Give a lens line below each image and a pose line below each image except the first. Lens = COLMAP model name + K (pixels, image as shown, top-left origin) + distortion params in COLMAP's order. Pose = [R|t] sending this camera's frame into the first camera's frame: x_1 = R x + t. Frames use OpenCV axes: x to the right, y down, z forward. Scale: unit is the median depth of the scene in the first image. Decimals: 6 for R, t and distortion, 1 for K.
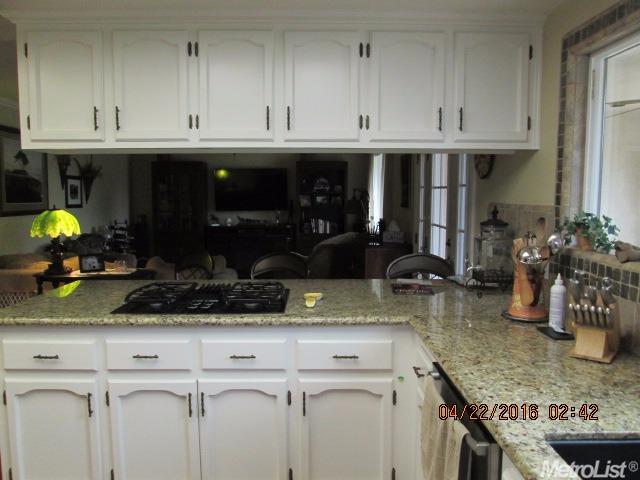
lens RADIAL K [[524.1, 0, 324.5], [0, 524.1, 244.3], [0, 0, 1]] dist [-0.064533, 0.025215]
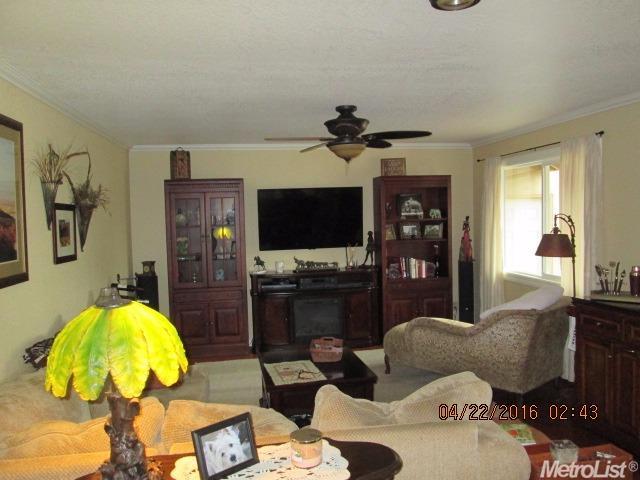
lens RADIAL K [[524.1, 0, 320.1], [0, 524.1, 238.6], [0, 0, 1]] dist [-0.064533, 0.025215]
pose [[0.991920, -0.032093, 0.122739, -0.333523], [0.038438, 0.998025, -0.049681, -0.067760], [-0.120902, 0.053998, 0.991195, 0.496909]]
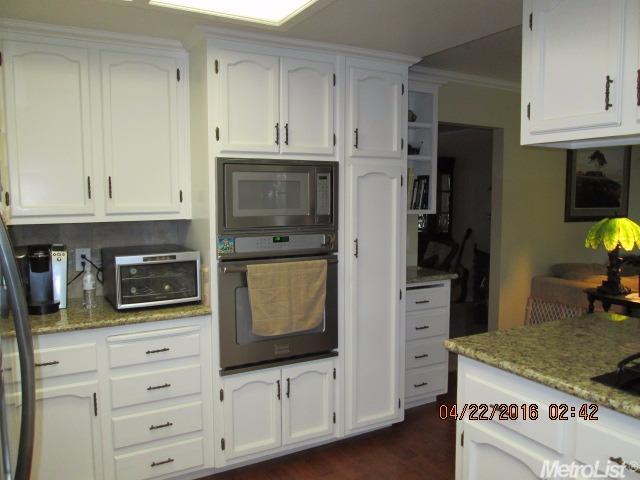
lens RADIAL K [[524.1, 0, 318.9], [0, 524.1, 238.3], [0, 0, 1]] dist [-0.064533, 0.025215]
pose [[0.458645, 0.075604, -0.885398, 0.000912], [-0.089941, 0.995207, 0.038390, -0.016643], [0.884056, 0.062027, 0.463246, 0.141545]]
